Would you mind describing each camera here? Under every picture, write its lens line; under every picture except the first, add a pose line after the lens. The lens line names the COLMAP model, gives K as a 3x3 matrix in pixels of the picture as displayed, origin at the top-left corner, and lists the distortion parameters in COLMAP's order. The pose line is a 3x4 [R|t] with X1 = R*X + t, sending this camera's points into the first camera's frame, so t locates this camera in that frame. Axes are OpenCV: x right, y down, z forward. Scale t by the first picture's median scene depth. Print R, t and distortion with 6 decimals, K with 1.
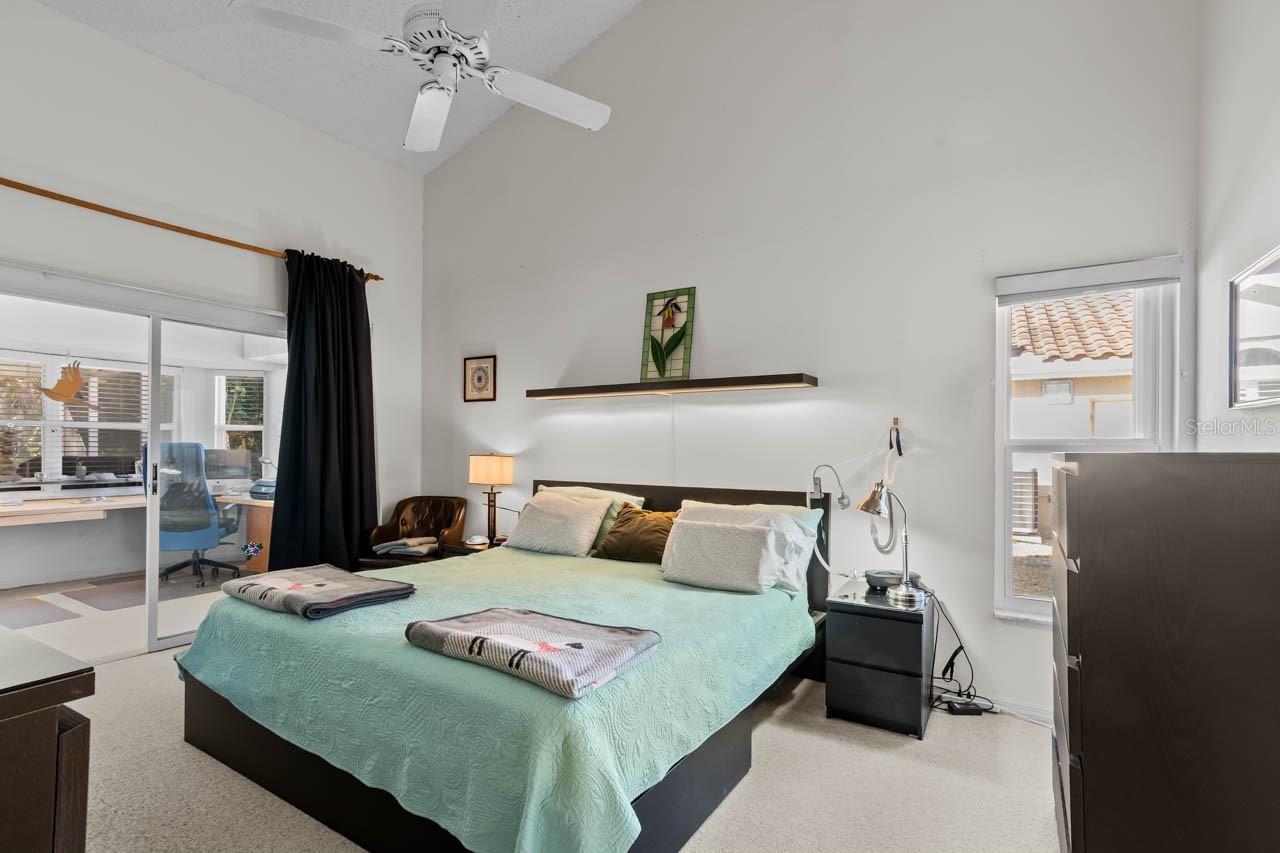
lens RADIAL K [[601.5, 0, 635.5], [0, 601.5, 421.3], [0, 0, 1]] dist [-0.036929, 0.020404]
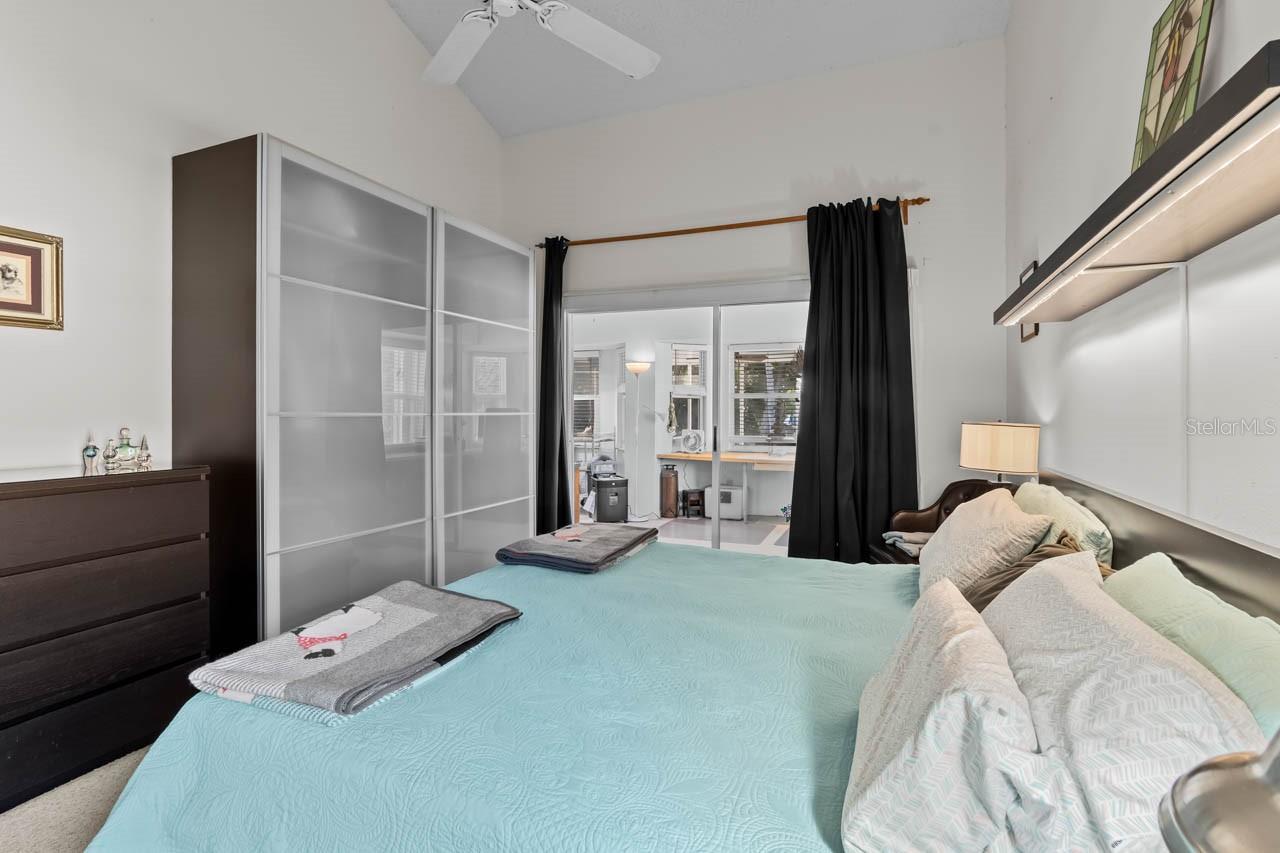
lens RADIAL K [[601.5, 0, 635.5], [0, 601.5, 421.3], [0, 0, 1]] dist [-0.036929, 0.020404]
pose [[0.188198, 0.008670, -0.982093, 0.328658], [0.040295, 0.999051, 0.016541, 0.028879], [0.981304, -0.042687, 0.187670, 0.552446]]
